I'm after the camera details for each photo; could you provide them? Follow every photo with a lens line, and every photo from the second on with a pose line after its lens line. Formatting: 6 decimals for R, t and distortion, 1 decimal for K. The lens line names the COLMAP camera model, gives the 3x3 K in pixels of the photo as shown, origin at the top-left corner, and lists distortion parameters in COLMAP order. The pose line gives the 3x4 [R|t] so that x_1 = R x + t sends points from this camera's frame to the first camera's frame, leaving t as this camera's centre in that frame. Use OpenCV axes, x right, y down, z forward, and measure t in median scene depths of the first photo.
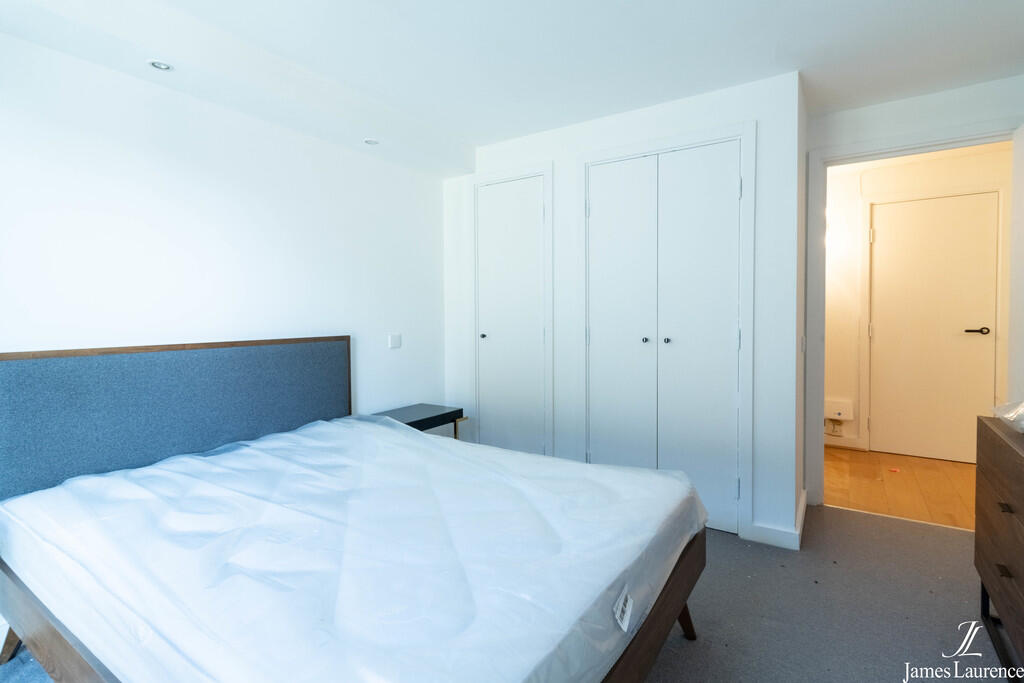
lens RADIAL K [[495.2, 0, 514.7], [0, 495.2, 306.2], [0, 0, 1]] dist [0.015027, -0.000088]
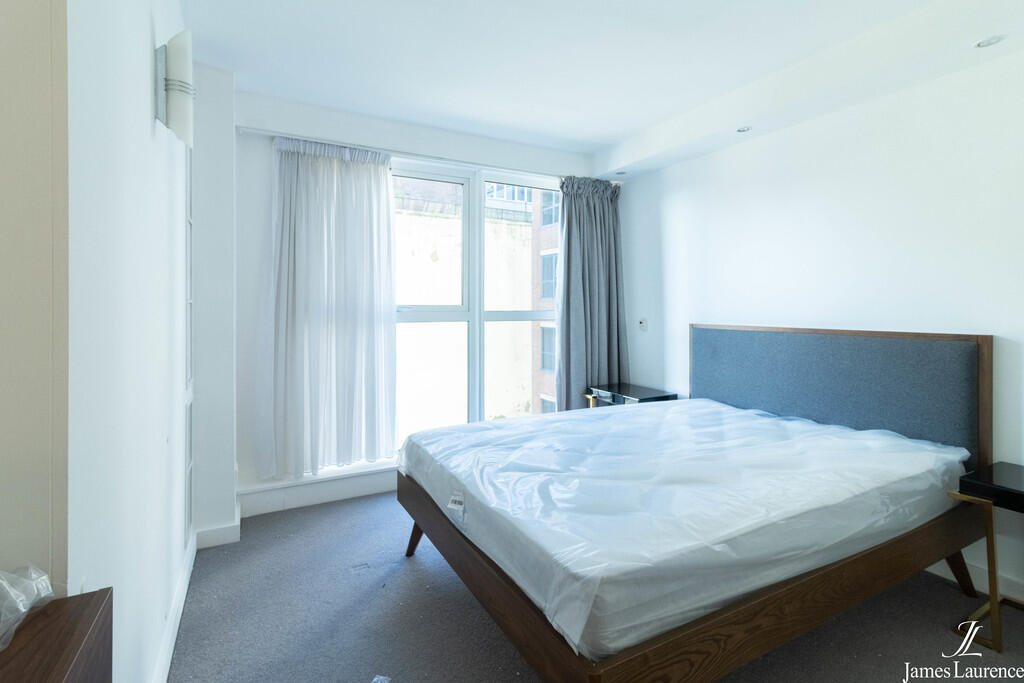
lens RADIAL K [[495.2, 0, 514.7], [0, 495.2, 306.2], [0, 0, 1]] dist [0.015027, -0.000088]
pose [[-0.458387, 0.003293, -0.888746, 0.695335], [0.012634, 0.999916, -0.002811, 0.015878], [0.888663, -0.012517, -0.458391, 0.895832]]
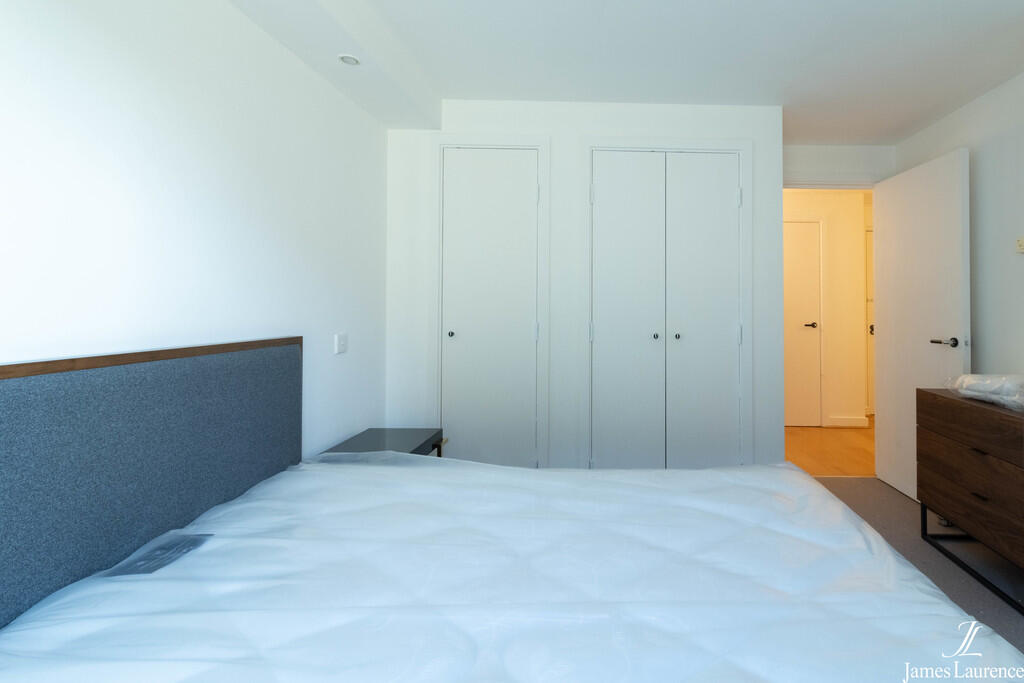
lens RADIAL K [[523.1, 0, 511.9], [0, 523.1, 304.4], [0, 0, 1]] dist [-0.001116, -0.000976]
pose [[0.814888, 0.018593, 0.579320, -0.577545], [-0.018376, 0.999812, -0.006241, 0.016845], [-0.579327, -0.005560, 0.815076, 0.306904]]
